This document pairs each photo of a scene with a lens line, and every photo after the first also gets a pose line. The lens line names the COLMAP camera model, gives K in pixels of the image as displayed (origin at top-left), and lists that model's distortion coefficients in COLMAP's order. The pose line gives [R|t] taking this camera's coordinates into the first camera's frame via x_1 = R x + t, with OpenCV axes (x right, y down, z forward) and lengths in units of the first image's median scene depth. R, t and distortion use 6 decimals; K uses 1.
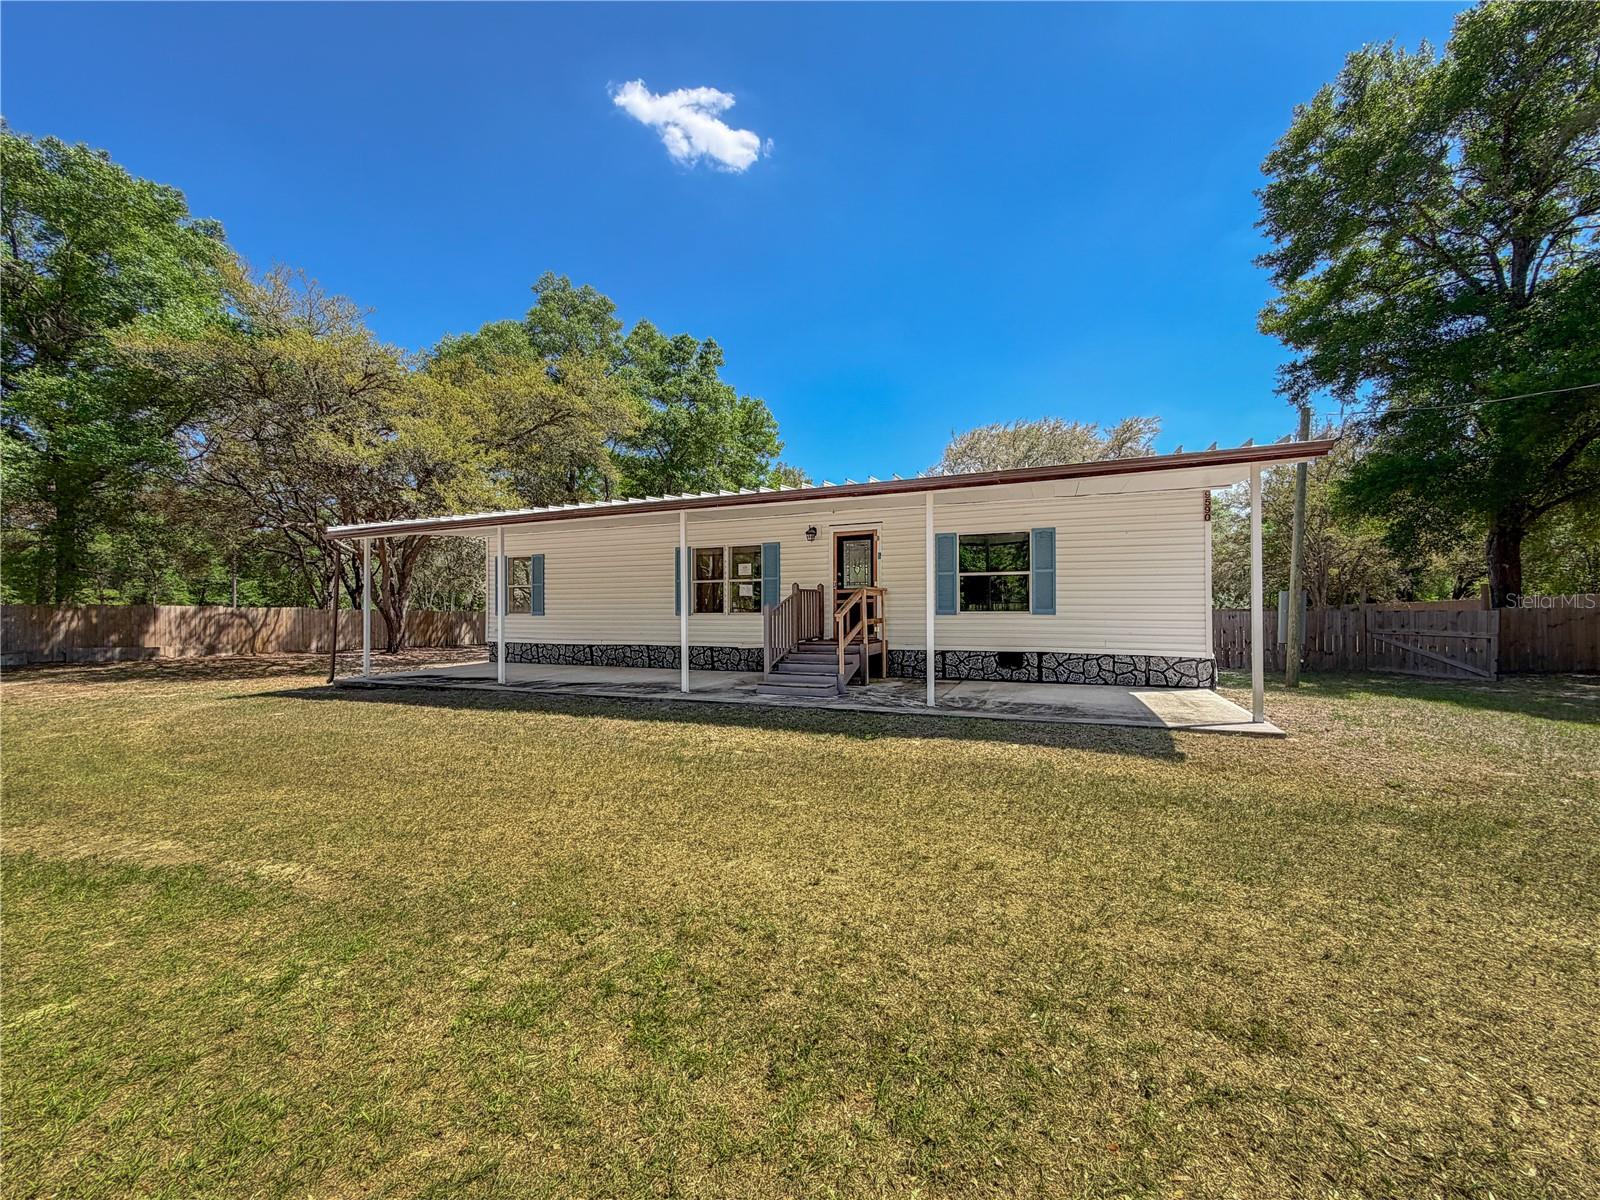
lens RADIAL K [[640.5, 0, 800.0], [0, 640.5, 600.0], [0, 0, 1]] dist [0.000966, 0.000488]
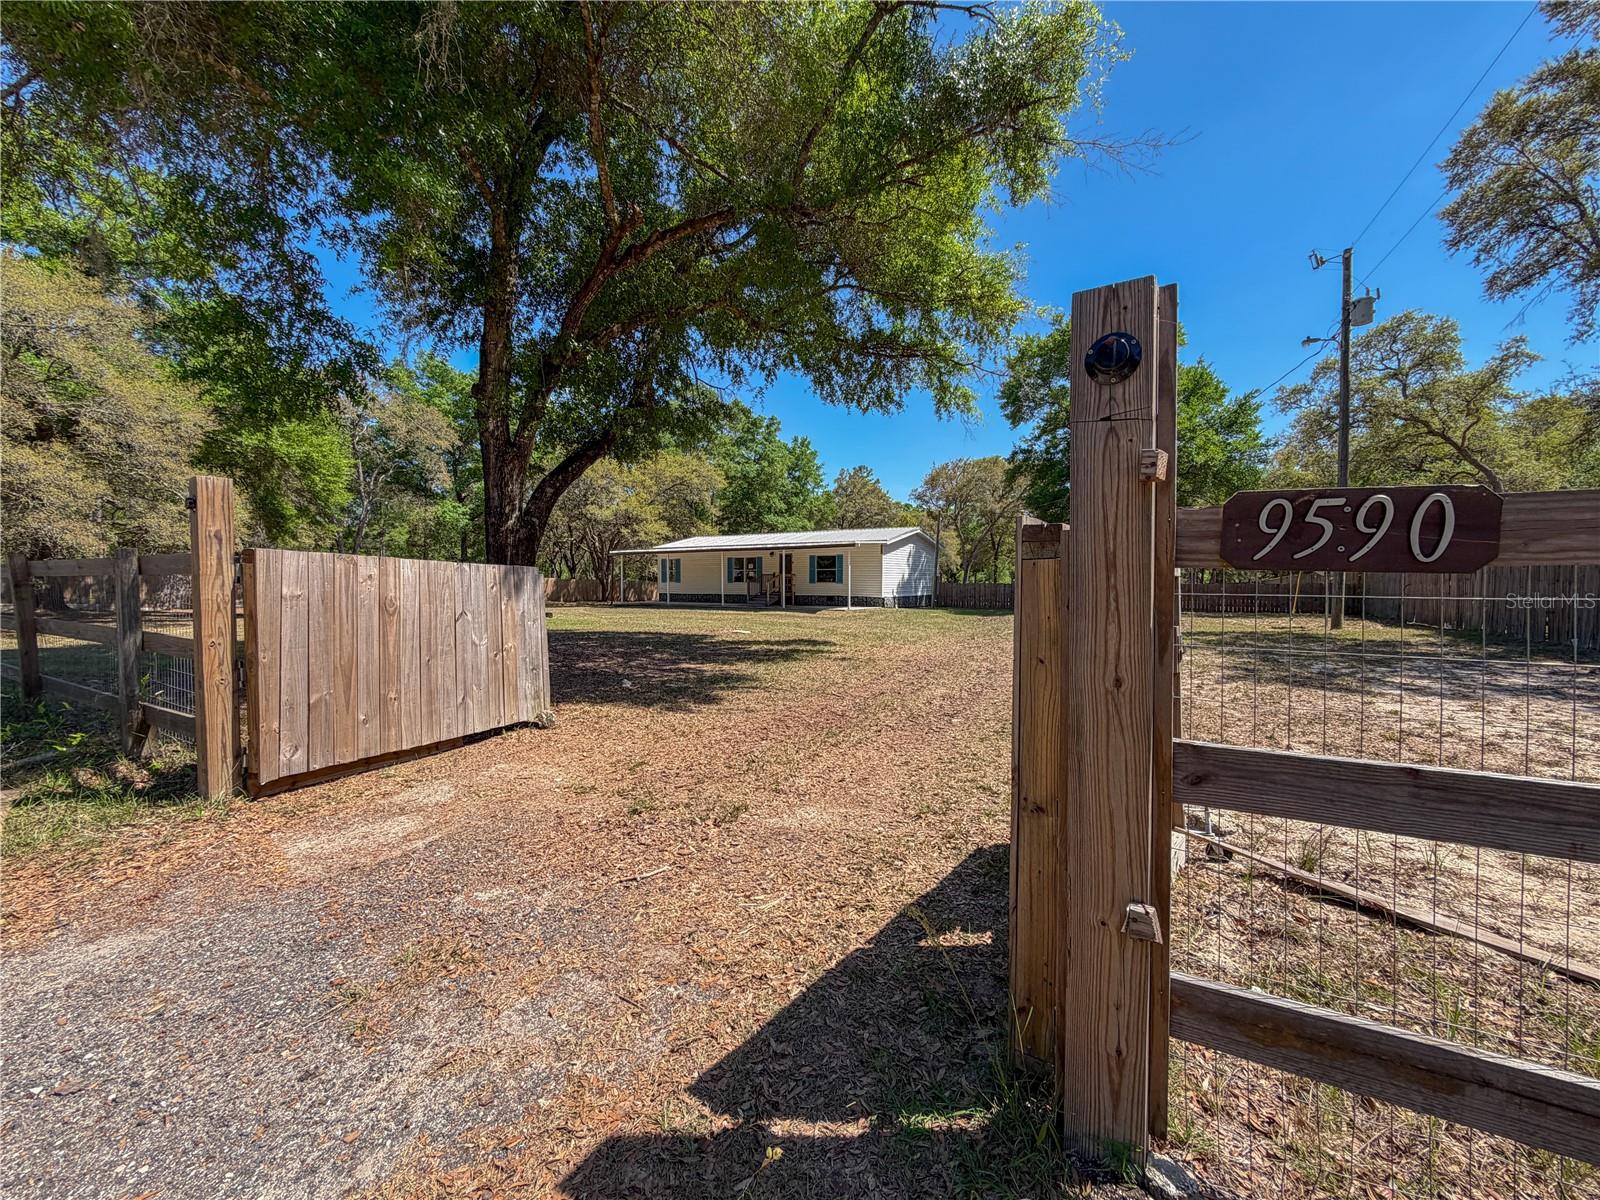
lens RADIAL K [[640.5, 0, 800.0], [0, 640.5, 600.0], [0, 0, 1]] dist [0.000966, 0.000488]
pose [[0.982921, 0.013331, -0.183545, 0.673673], [-0.005334, 0.999018, 0.043995, -0.027668], [0.183951, -0.042265, 0.982026, -1.768154]]
